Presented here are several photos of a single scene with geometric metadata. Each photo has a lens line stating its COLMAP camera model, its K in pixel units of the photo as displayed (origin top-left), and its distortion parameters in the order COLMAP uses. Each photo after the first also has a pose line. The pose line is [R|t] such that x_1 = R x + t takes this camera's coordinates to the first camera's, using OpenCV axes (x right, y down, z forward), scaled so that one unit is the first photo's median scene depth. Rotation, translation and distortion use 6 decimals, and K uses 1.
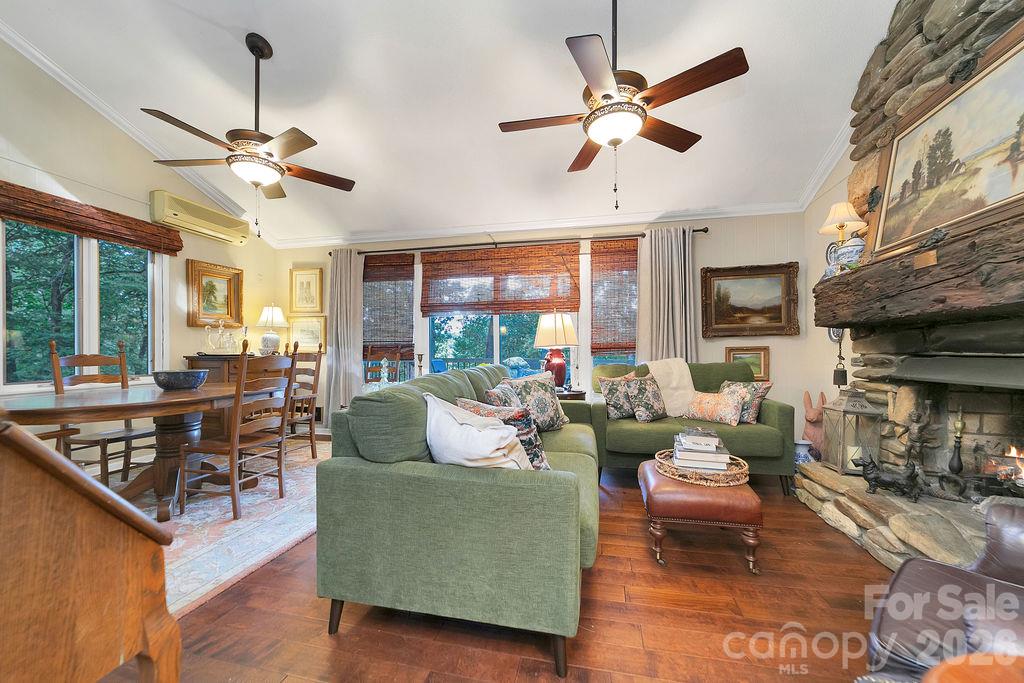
lens RADIAL K [[405.5, 0, 514.4], [0, 405.5, 356.0], [0, 0, 1]] dist [-0.001996, 0.000366]
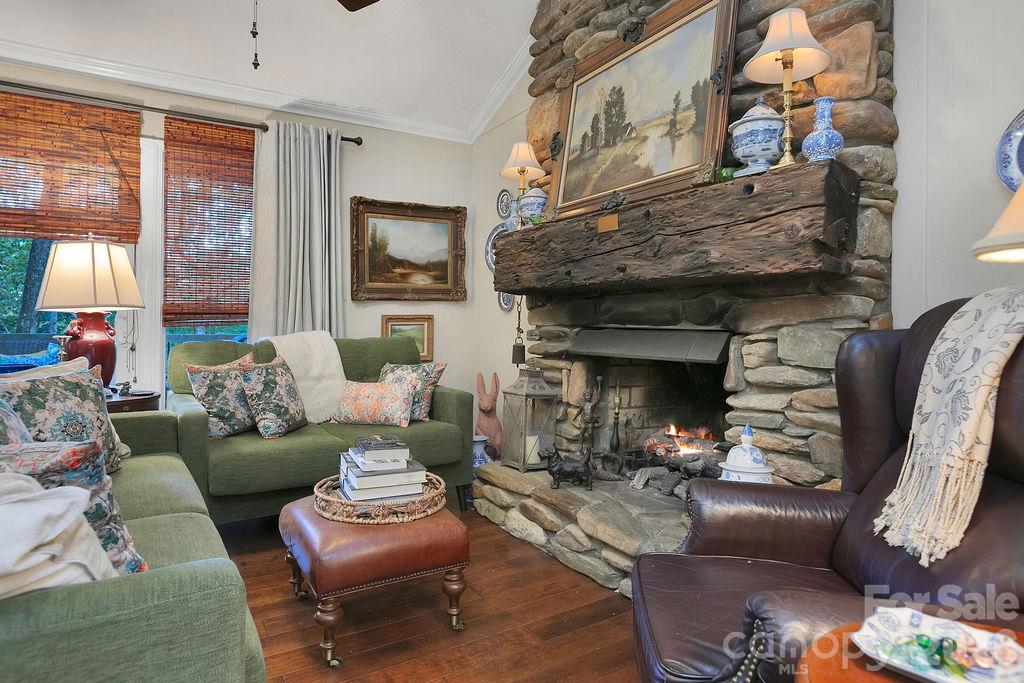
lens RADIAL K [[613.6, 0, 511.7], [0, 613.6, 326.1], [0, 0, 1]] dist [-0.003603, -0.000794]
pose [[0.708764, 0.004696, 0.705430, -0.090293], [-0.002977, 0.999989, -0.003666, 0.000283], [-0.705439, 0.000499, 0.708770, 0.130926]]
